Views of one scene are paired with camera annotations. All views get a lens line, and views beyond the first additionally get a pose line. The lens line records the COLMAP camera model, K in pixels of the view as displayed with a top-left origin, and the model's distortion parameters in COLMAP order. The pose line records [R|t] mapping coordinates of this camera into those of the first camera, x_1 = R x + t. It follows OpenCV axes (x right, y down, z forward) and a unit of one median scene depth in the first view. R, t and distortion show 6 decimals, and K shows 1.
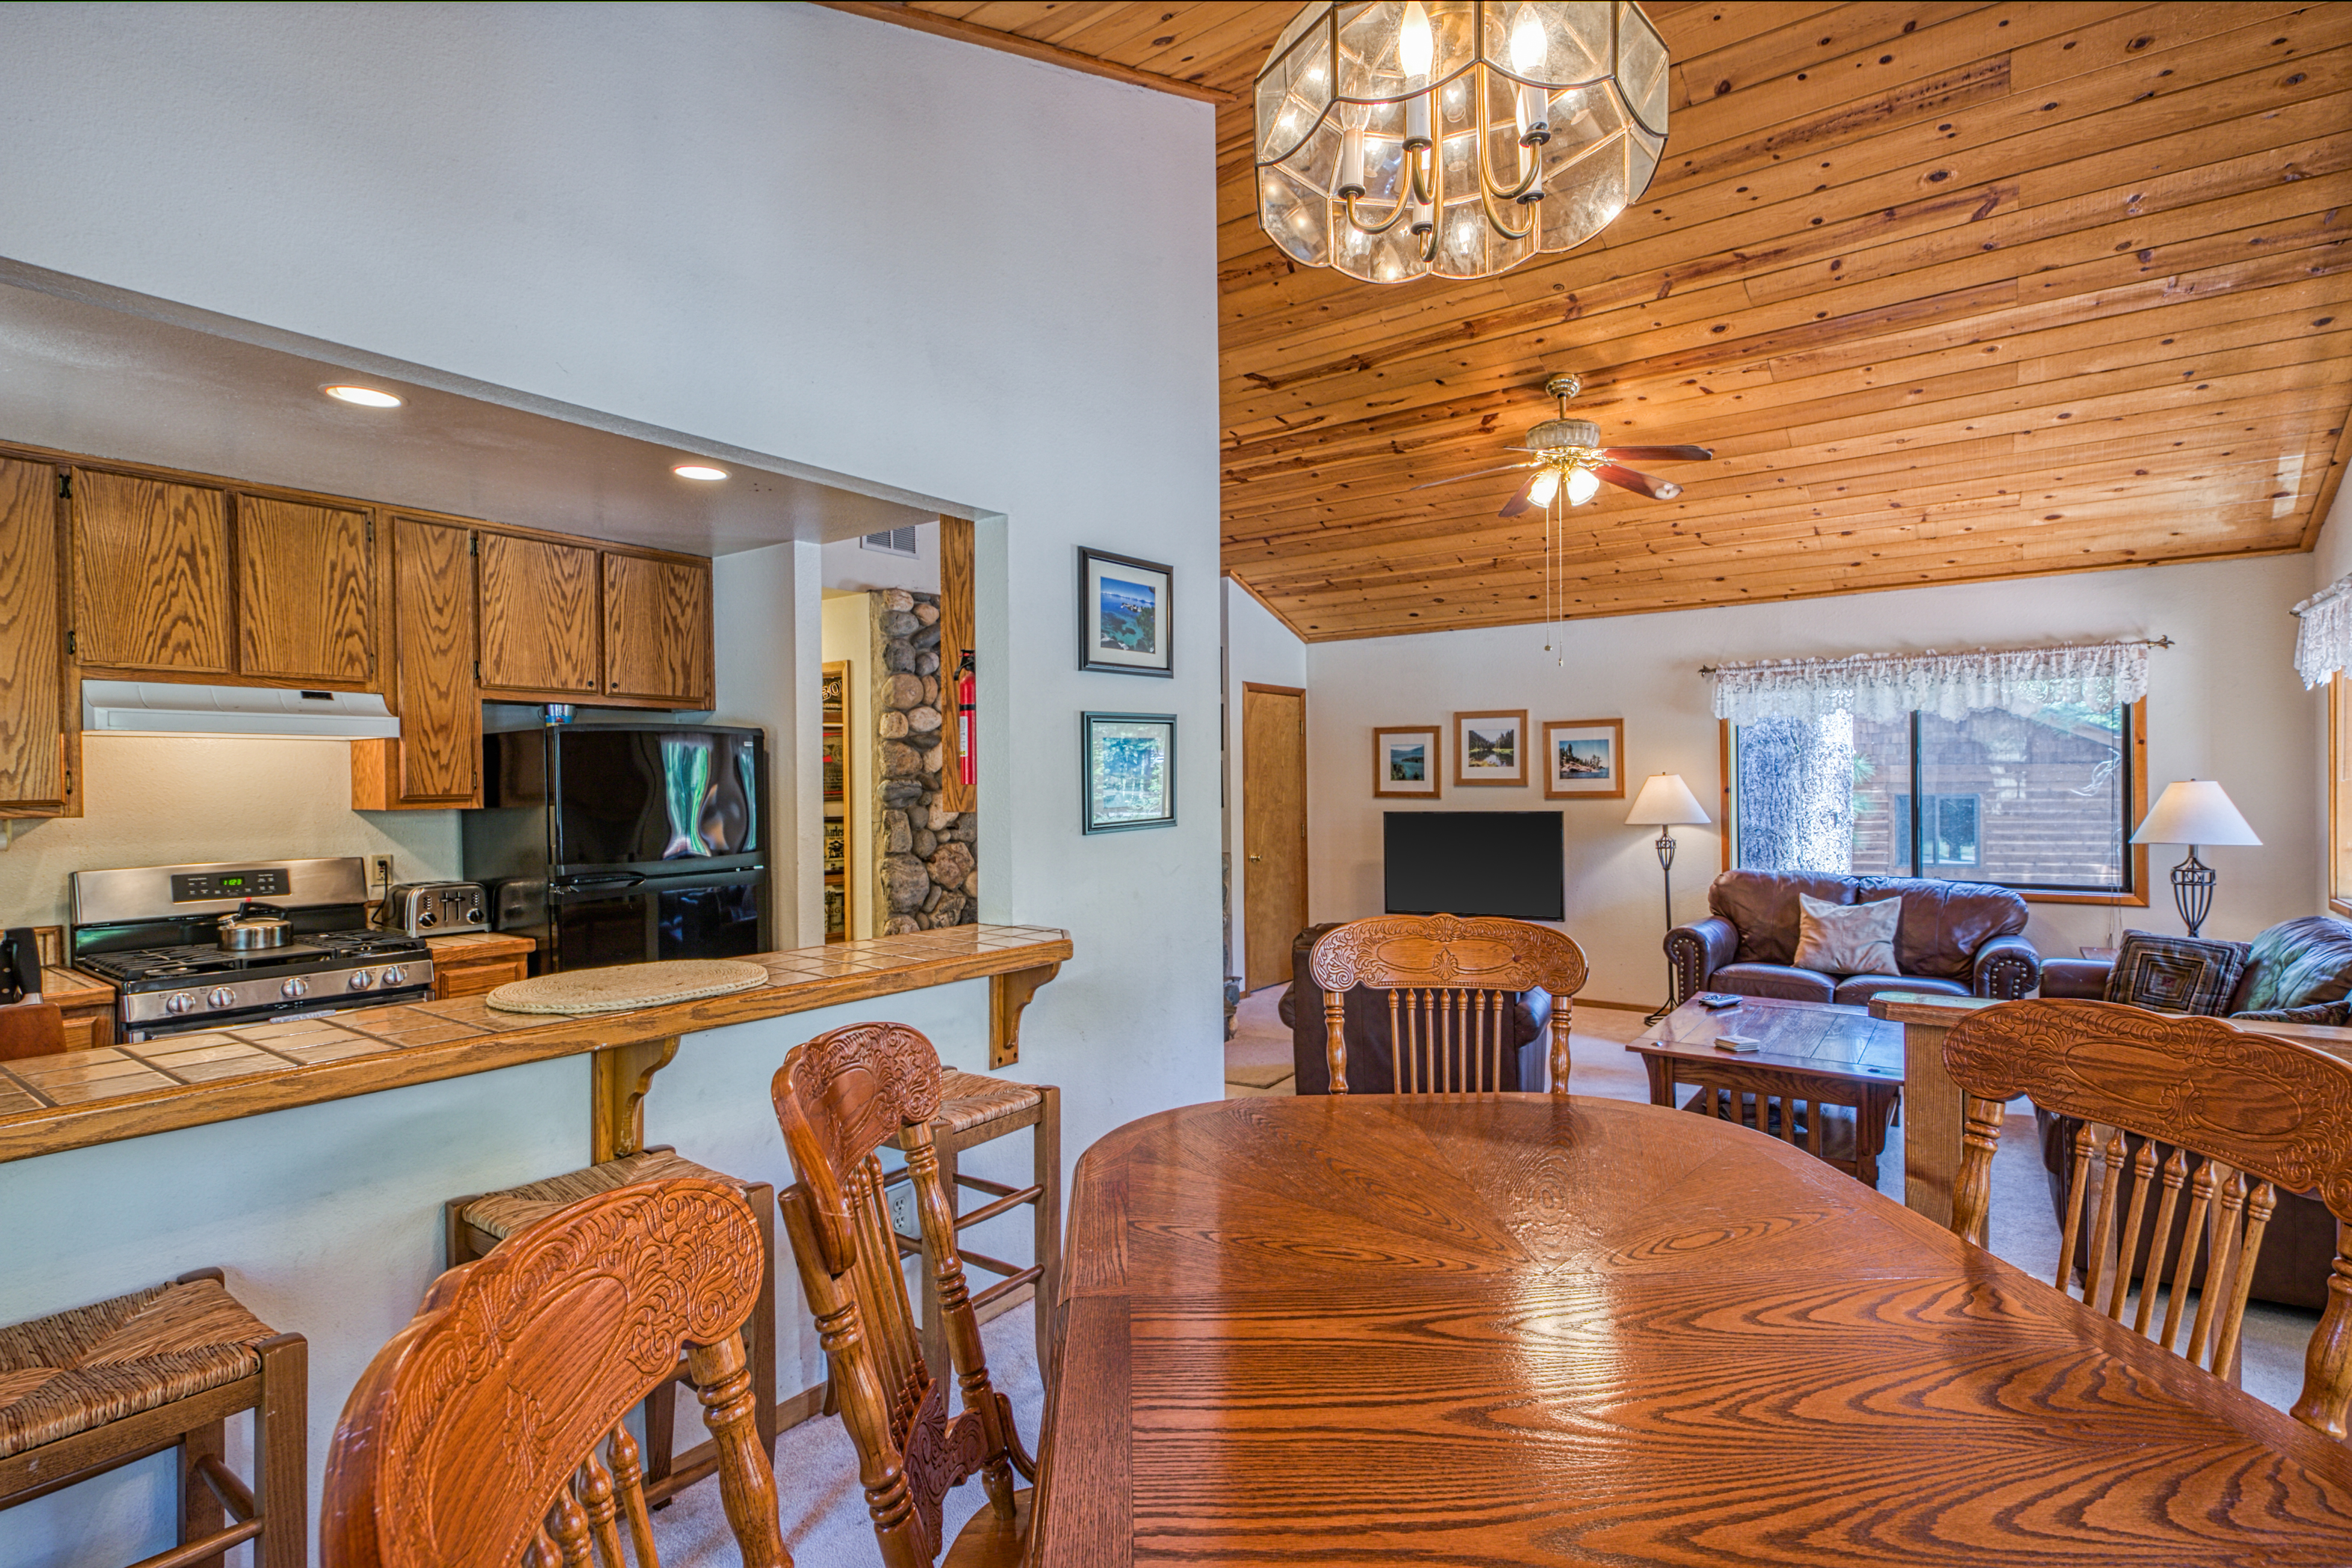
lens RADIAL K [[1120.3, 0, 1225.6], [0, 1120.3, 780.9], [0, 0, 1]] dist [0.011349, -0.002399]
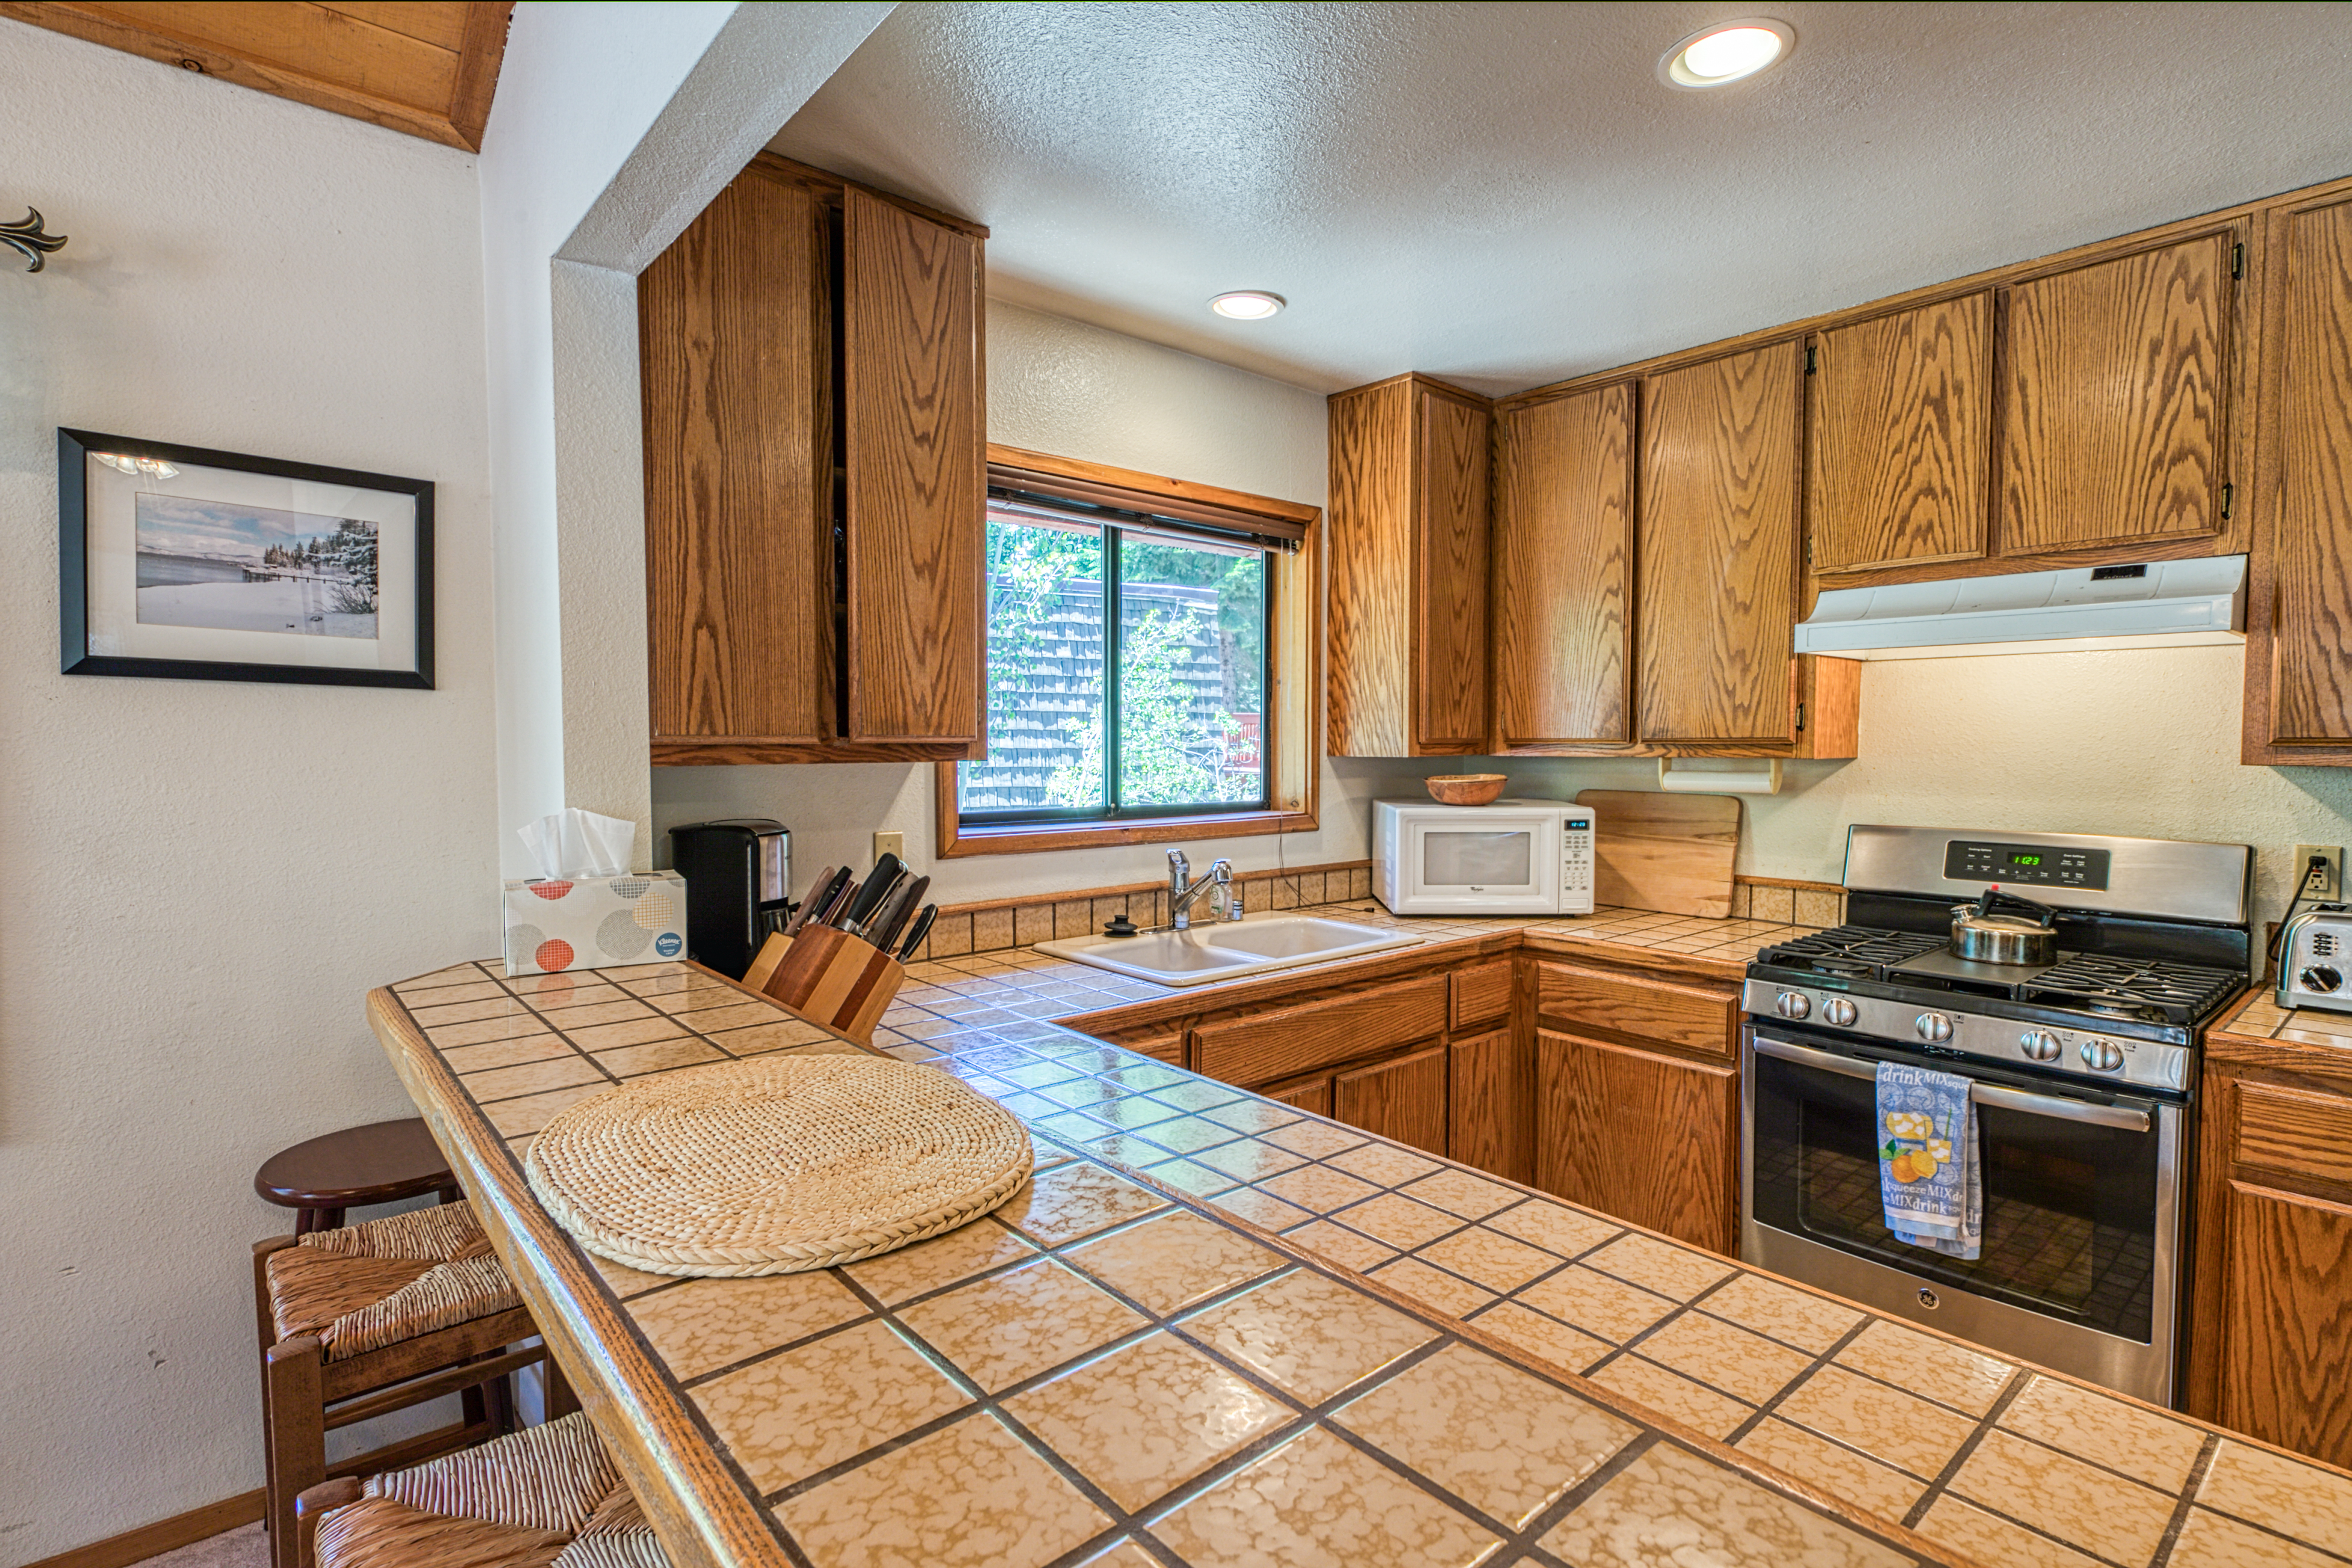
lens RADIAL K [[1120.3, 0, 1162.4], [0, 1120.3, 783.0], [0, 0, 1]] dist [0.011349, -0.002399]
pose [[-0.264541, 0.048935, -0.963132, -0.047925], [-0.000022, 0.998711, 0.050749, 0.004543], [0.964374, 0.013446, -0.264199, 0.424668]]
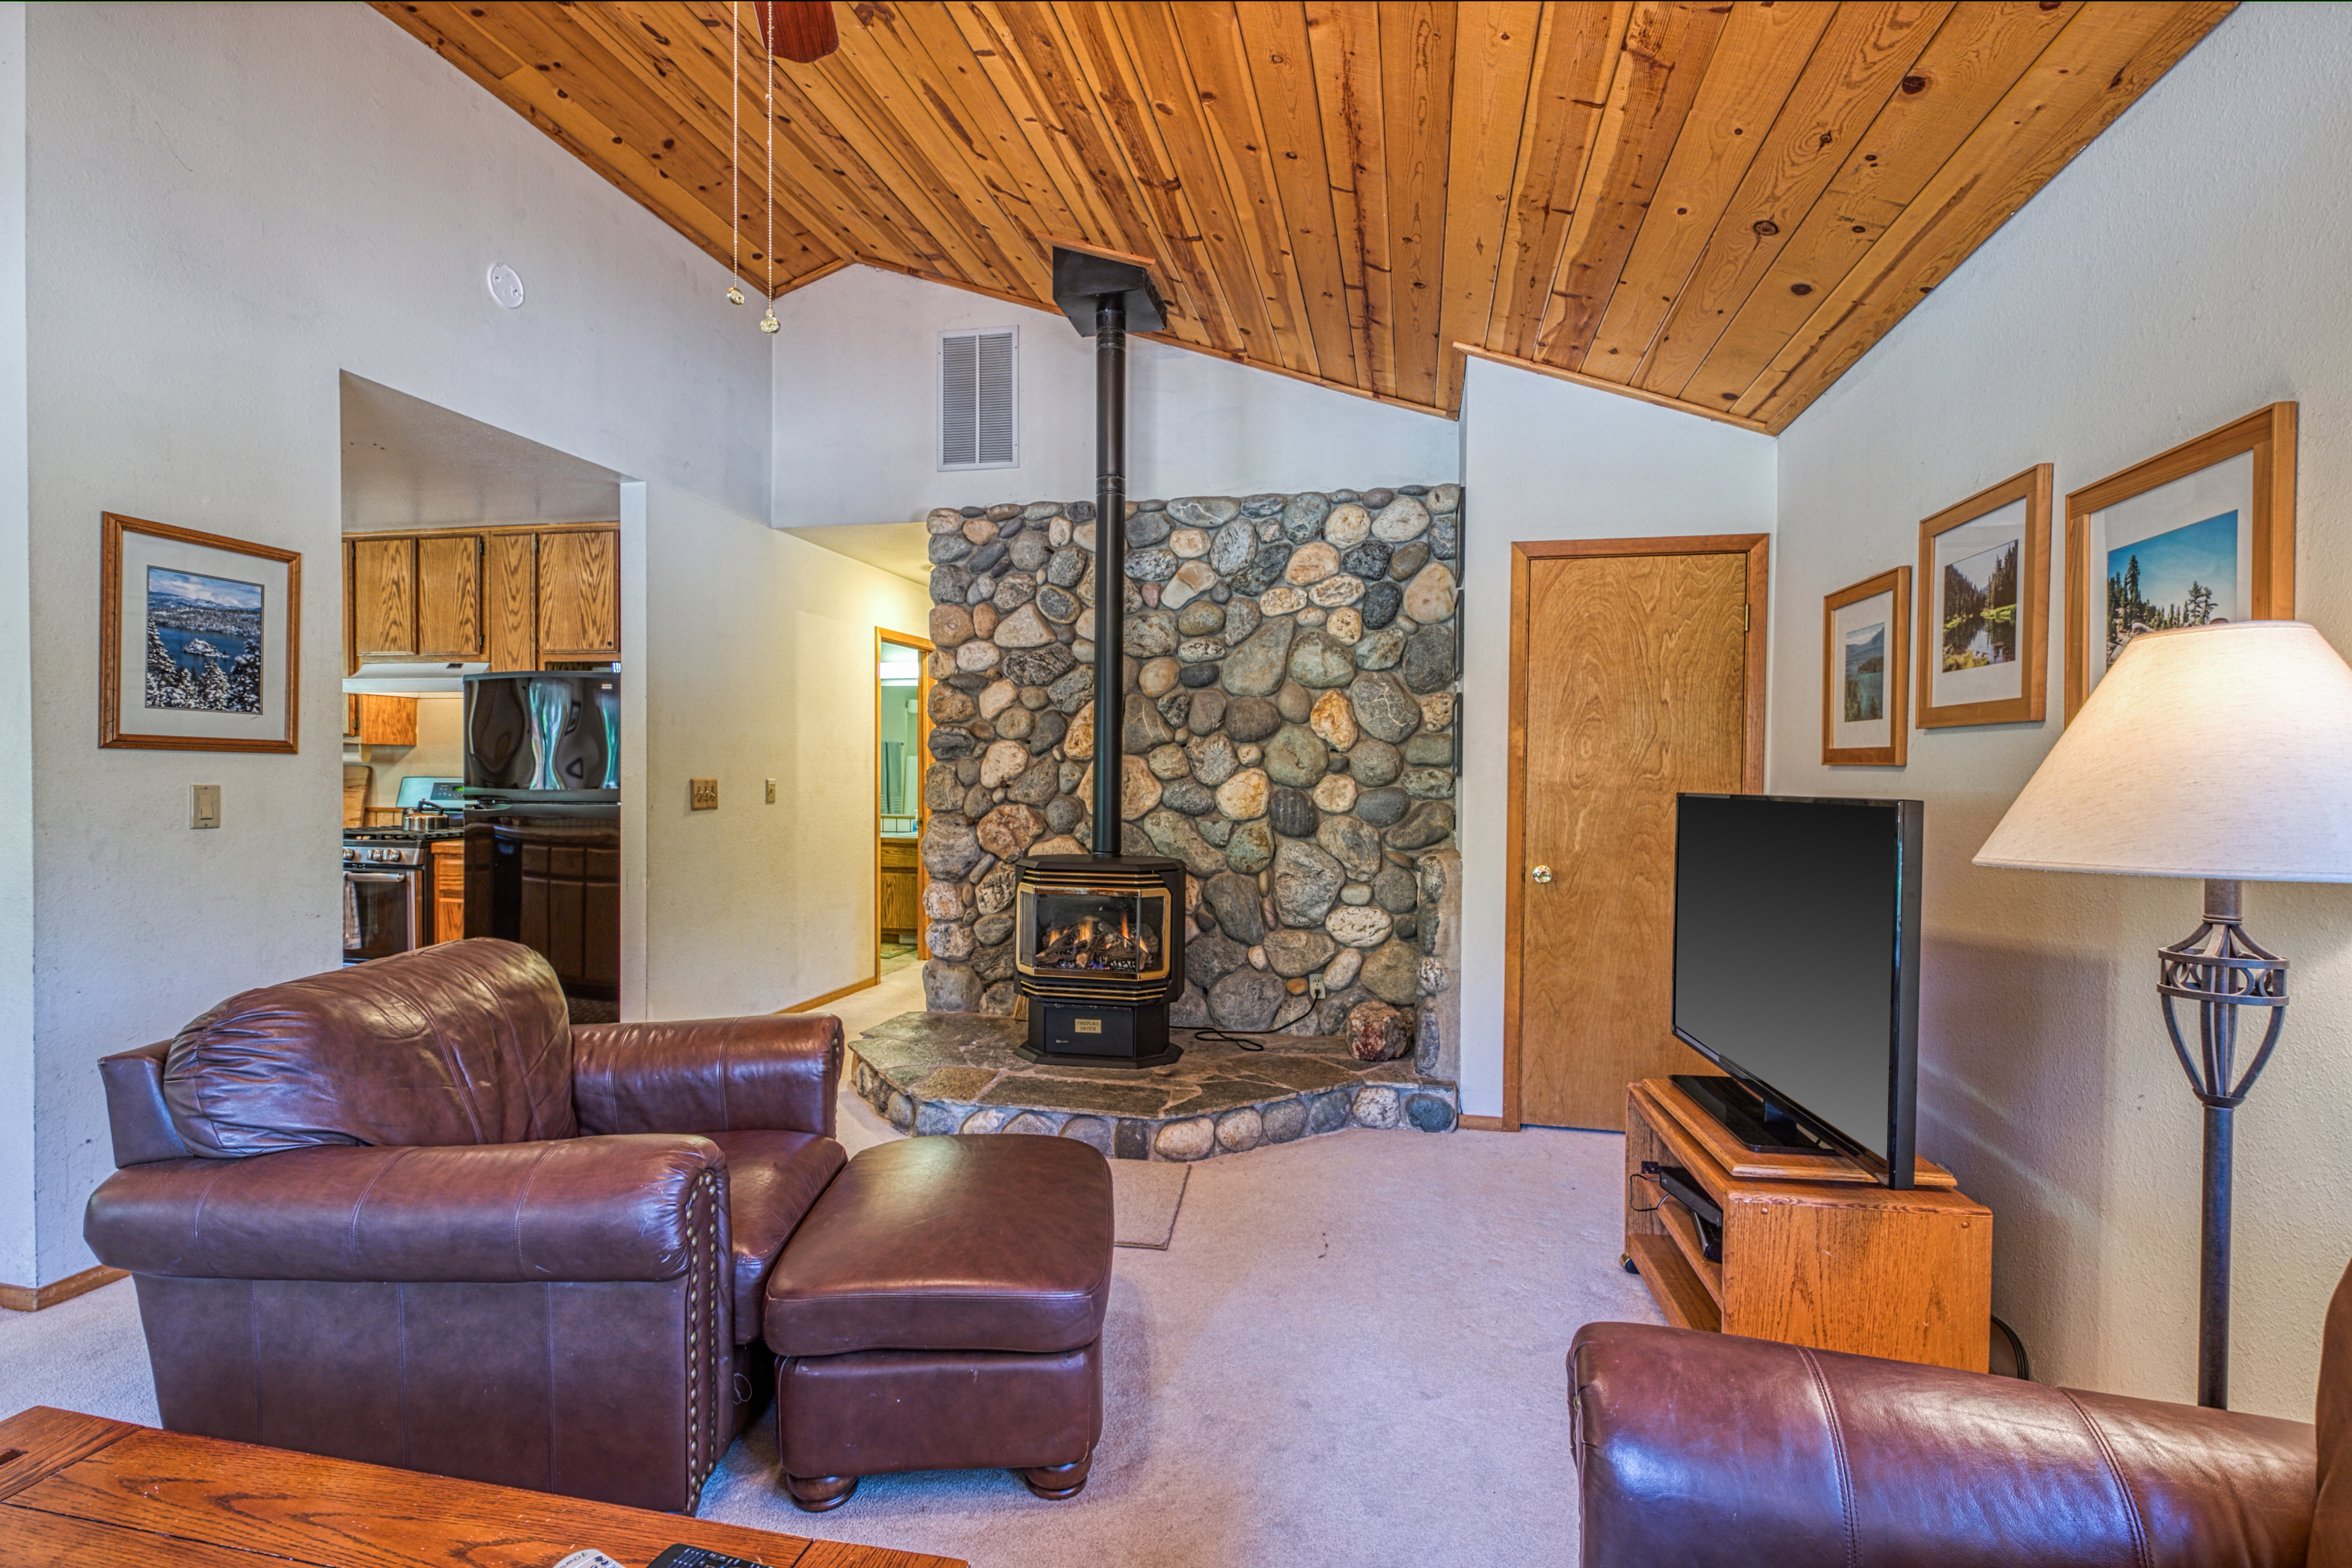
lens RADIAL K [[1093.8, 0, 1214.3], [0, 1093.8, 790.5], [0, 0, 1]] dist [0.013582, -0.005797]
pose [[0.382087, 0.028626, -0.923683, 0.585442], [-0.014684, 0.999582, 0.024904, 0.024056], [0.924010, 0.004048, 0.382347, 0.876965]]
